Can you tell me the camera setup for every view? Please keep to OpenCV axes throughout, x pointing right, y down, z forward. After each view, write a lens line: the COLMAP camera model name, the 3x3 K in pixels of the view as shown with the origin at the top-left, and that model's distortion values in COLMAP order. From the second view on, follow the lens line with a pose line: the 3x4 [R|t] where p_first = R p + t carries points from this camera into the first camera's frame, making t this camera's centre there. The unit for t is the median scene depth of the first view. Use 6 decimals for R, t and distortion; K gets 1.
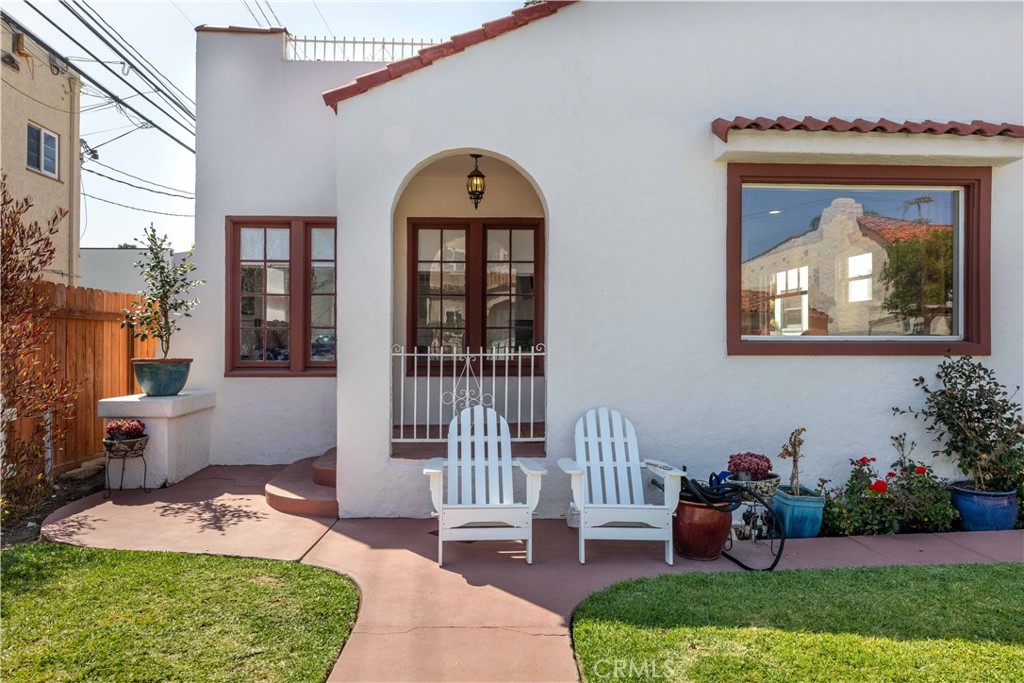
lens RADIAL K [[620.4, 0, 510.9], [0, 620.4, 339.9], [0, 0, 1]] dist [0.005966, -0.003839]
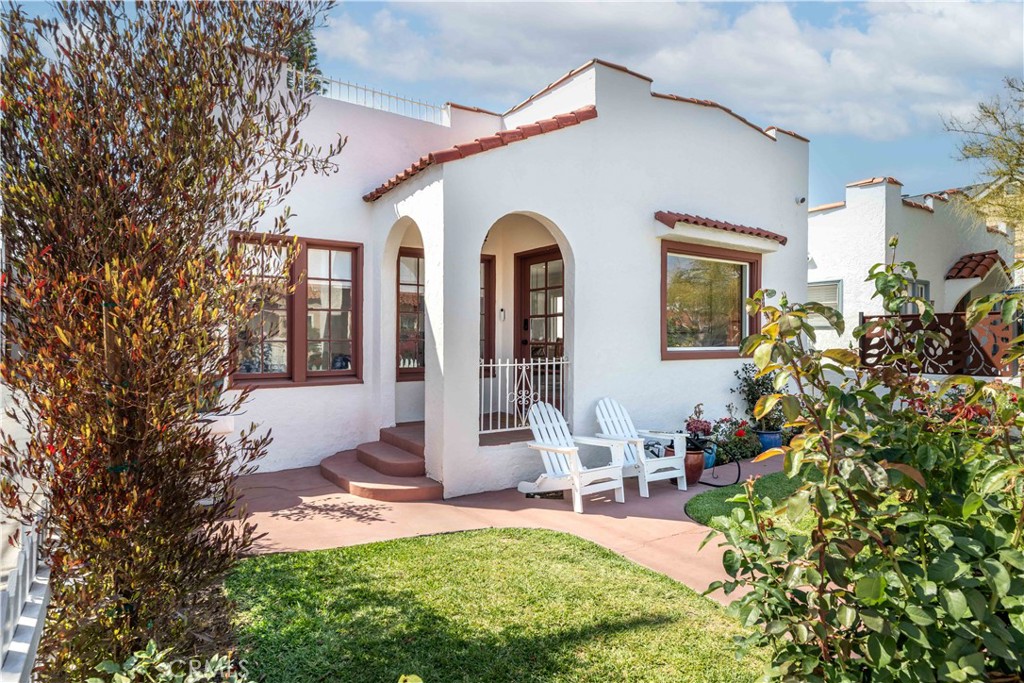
lens RADIAL K [[552.2, 0, 502.4], [0, 552.2, 343.3], [0, 0, 1]] dist [0.004421, -0.000578]
pose [[0.859592, -0.005102, 0.510955, -0.709856], [-0.001412, 0.999923, 0.012360, -0.035805], [-0.510979, -0.011345, 0.859518, -0.005388]]
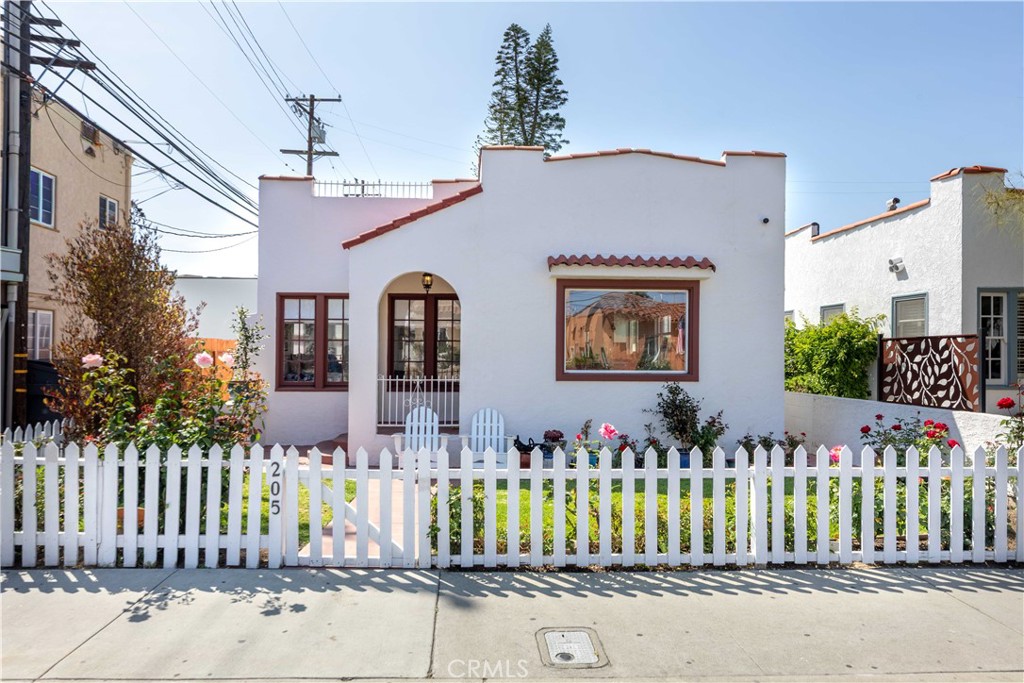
lens RADIAL K [[684.1, 0, 512.1], [0, 684.1, 346.1], [0, 0, 1]] dist [0.021881, 0.003627]
pose [[0.999986, 0.005182, 0.001188, 0.209076], [-0.005172, 0.999949, -0.008647, -0.061270], [-0.001232, 0.008641, 0.999962, -1.057146]]
